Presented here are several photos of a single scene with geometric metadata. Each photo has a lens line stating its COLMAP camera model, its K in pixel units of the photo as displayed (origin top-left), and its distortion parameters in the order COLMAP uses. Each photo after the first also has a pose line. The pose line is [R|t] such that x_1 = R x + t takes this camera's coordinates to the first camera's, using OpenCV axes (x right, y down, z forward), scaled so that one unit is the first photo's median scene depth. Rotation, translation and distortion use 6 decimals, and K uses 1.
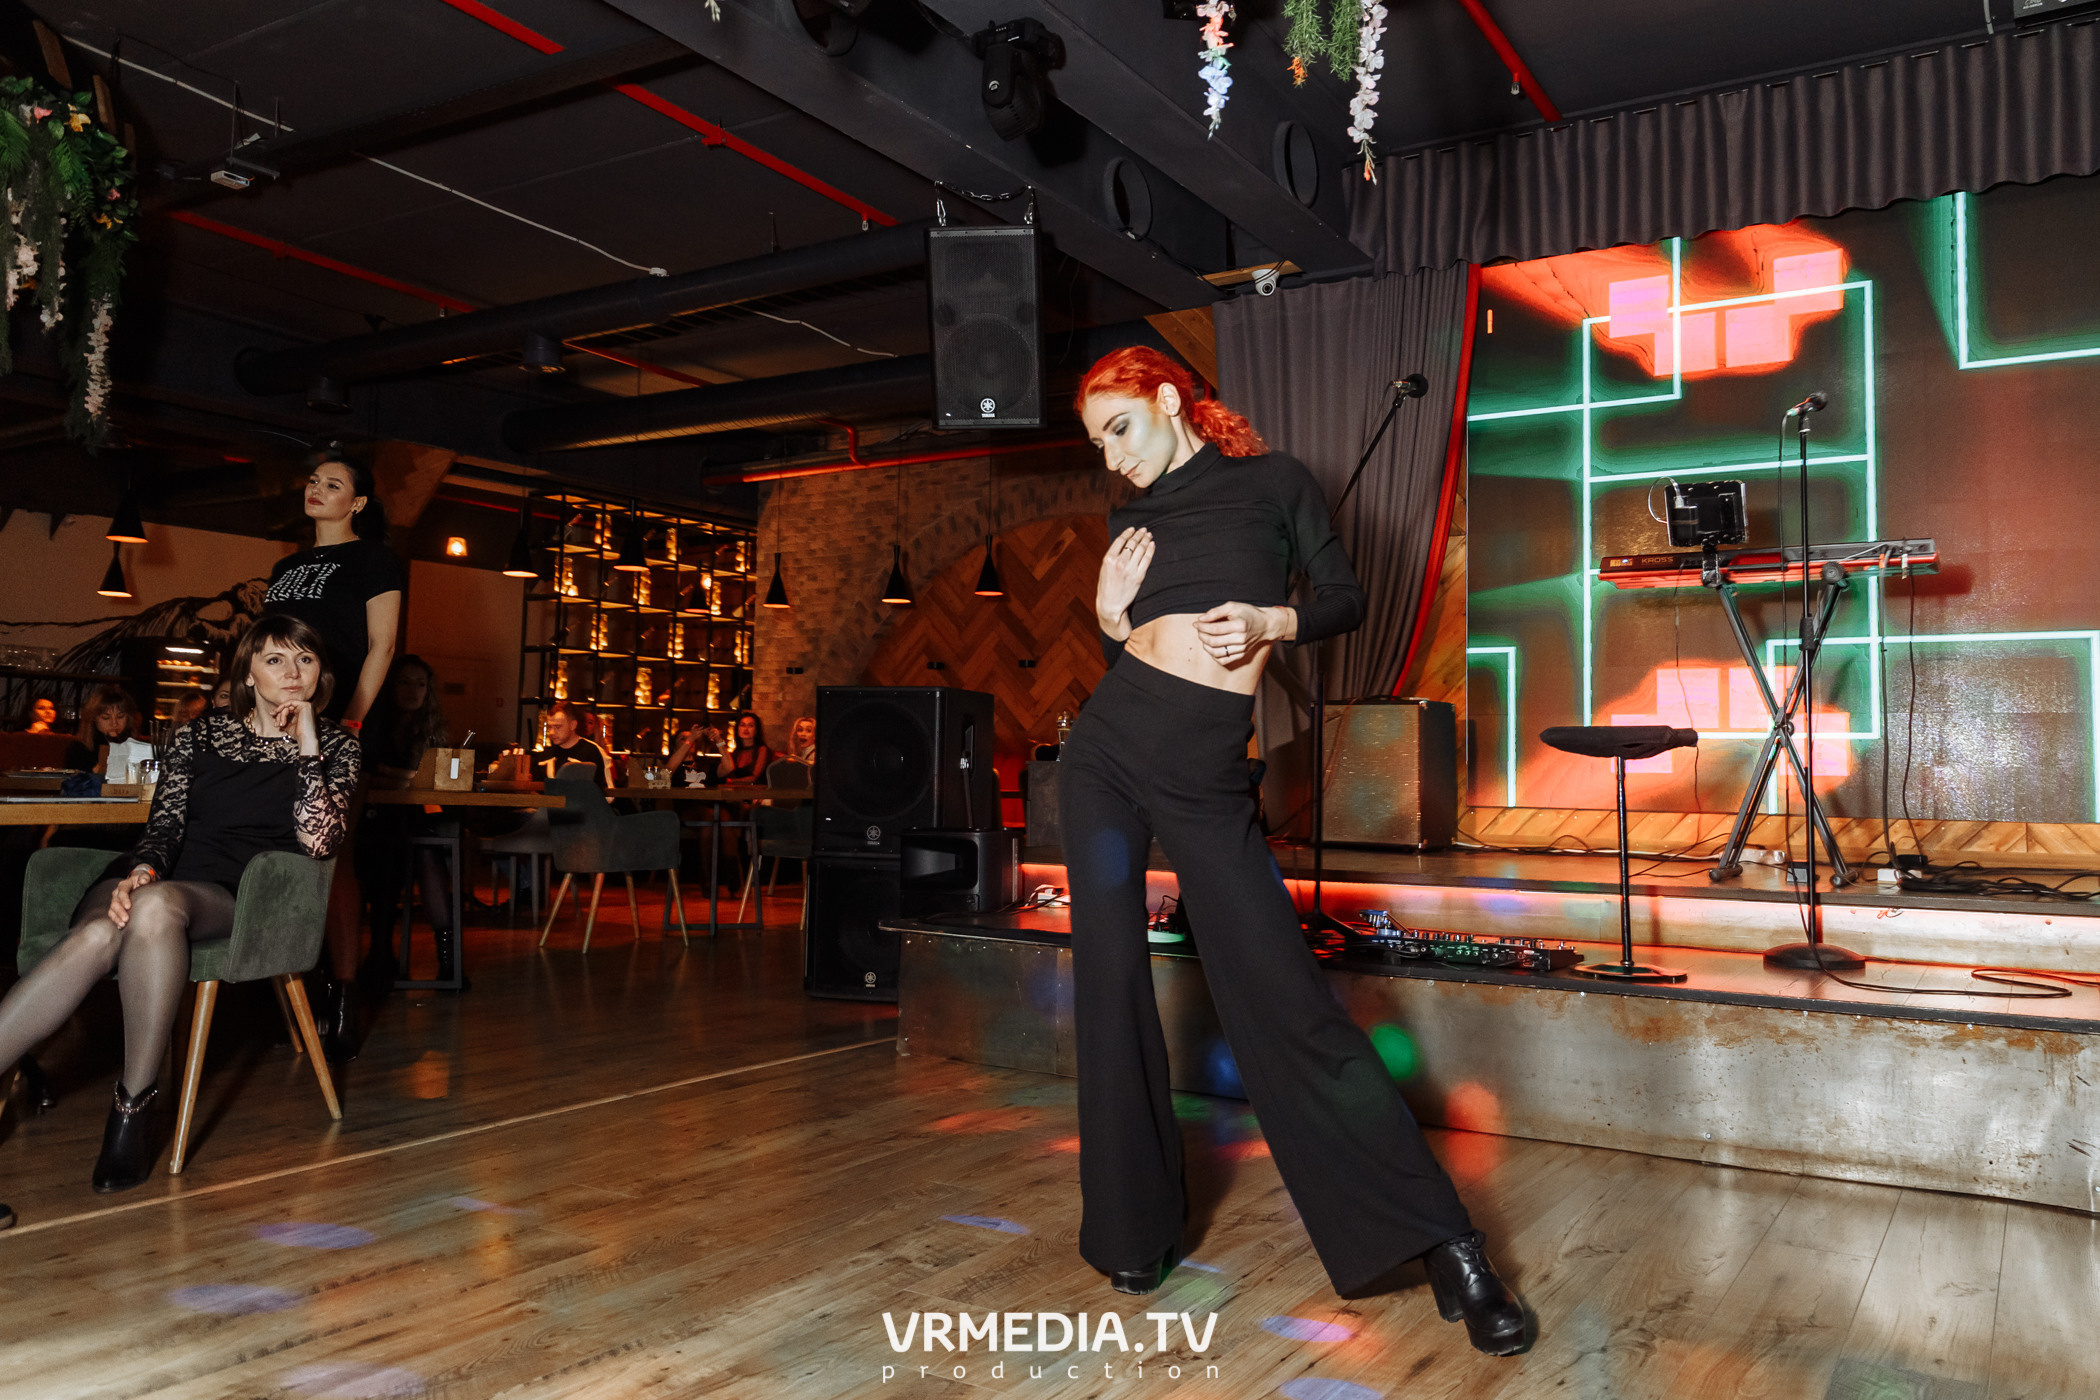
lens RADIAL K [[1554.0, 0, 1047.5], [0, 1554.0, 696.8], [0, 0, 1]] dist [0.012856, 0.001834]
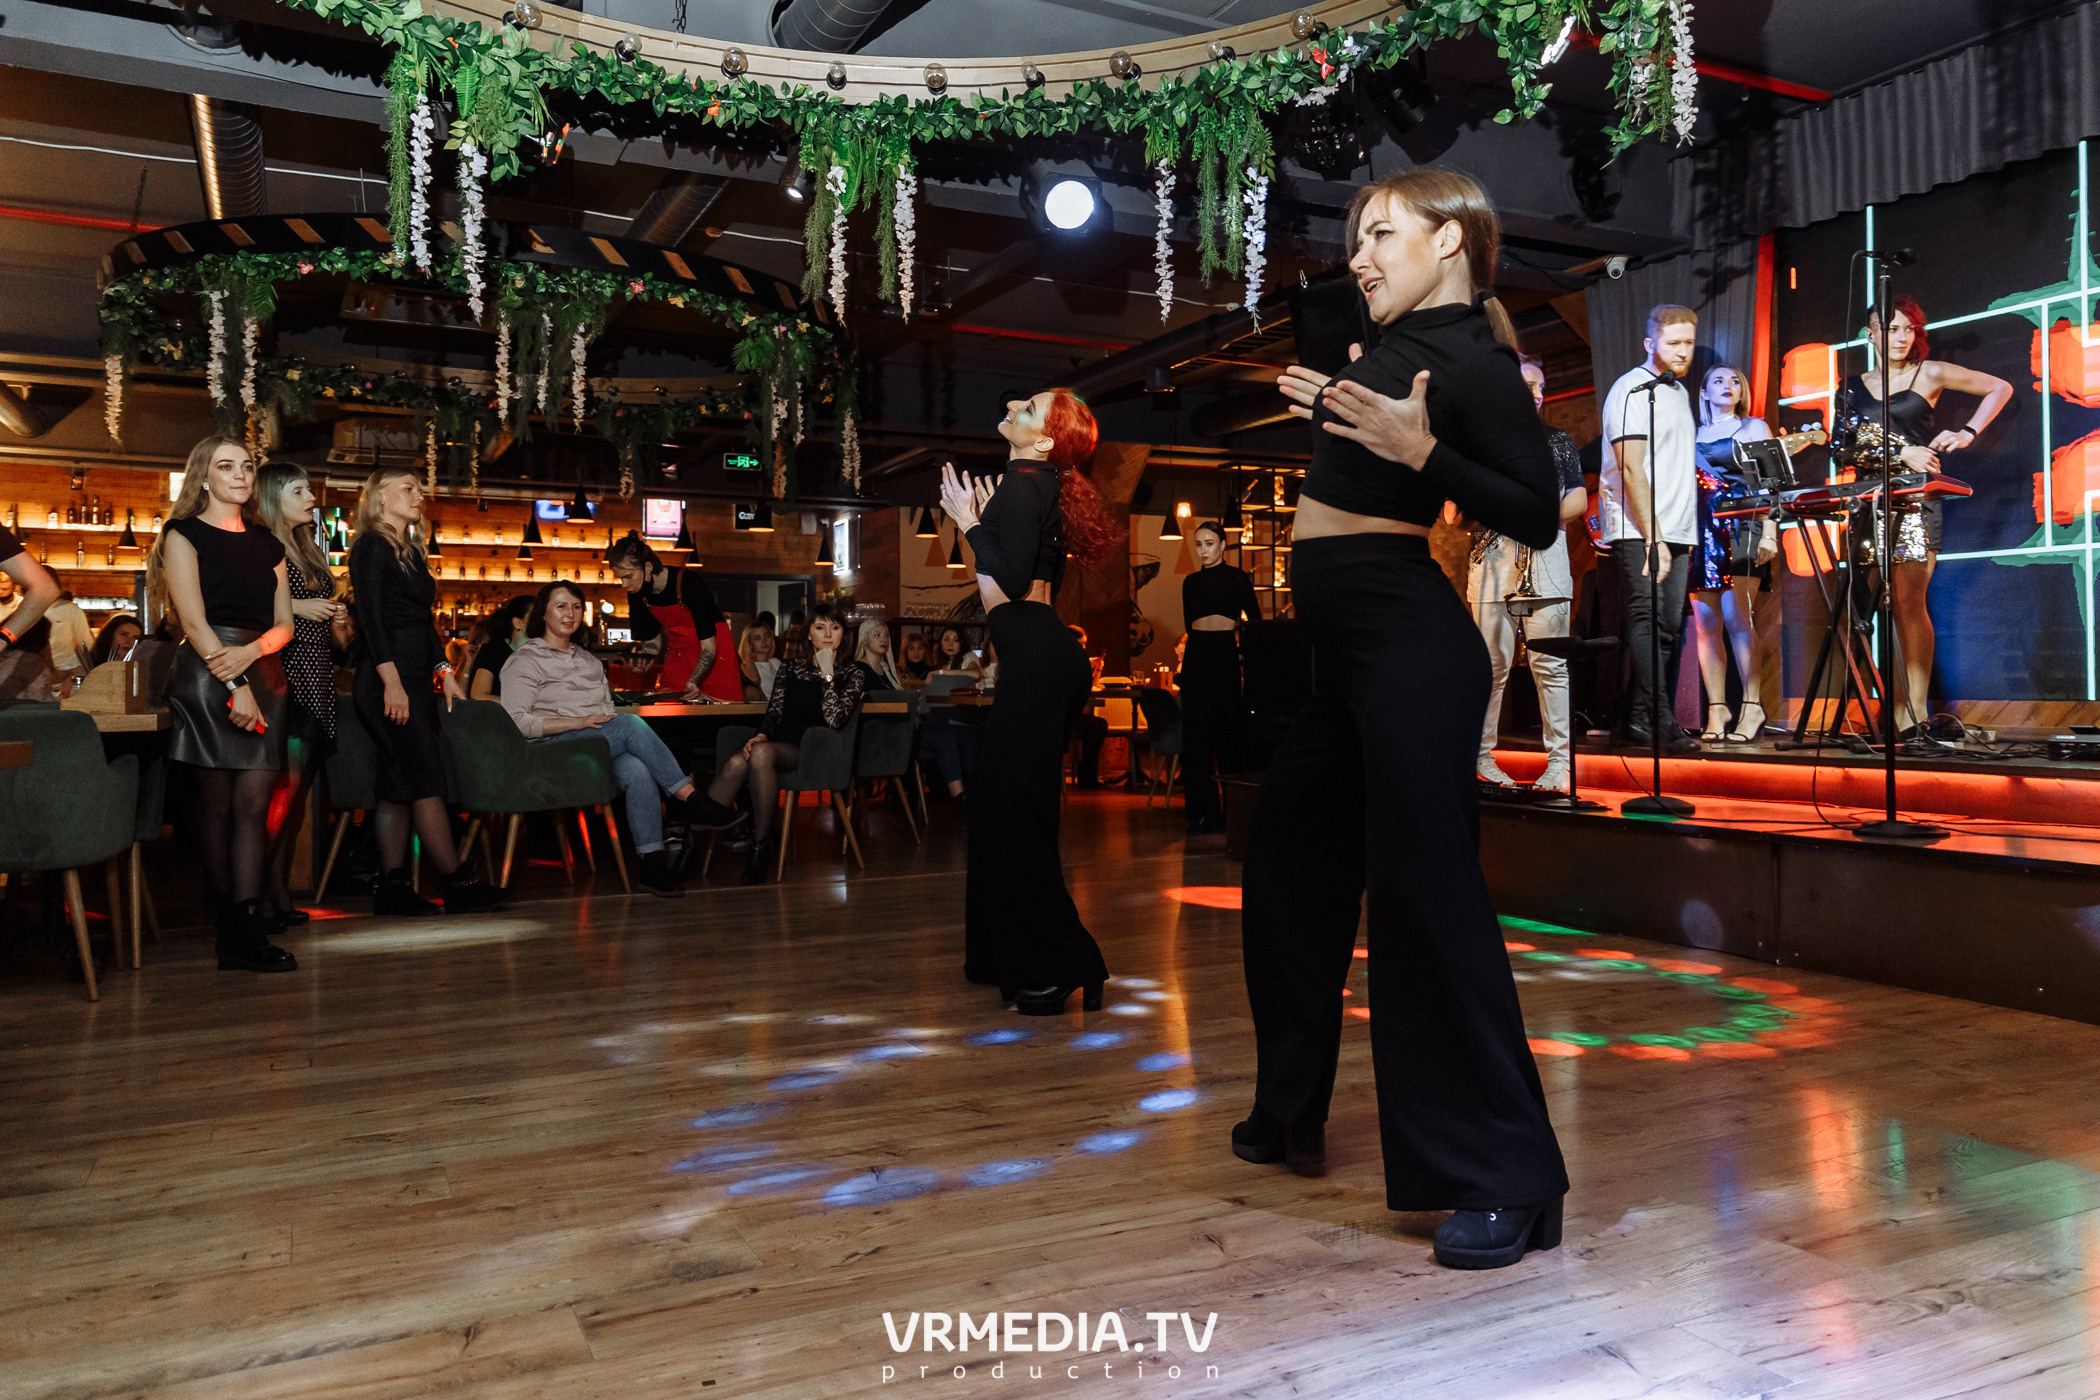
lens RADIAL K [[1554.0, 0, 1053.8], [0, 1554.0, 694.9], [0, 0, 1]] dist [0.012856, 0.001834]
pose [[0.839264, -0.015135, -0.543513, 0.601230], [0.045167, 0.998098, 0.041950, -0.009276], [0.541844, -0.059756, 0.838352, -0.374491]]
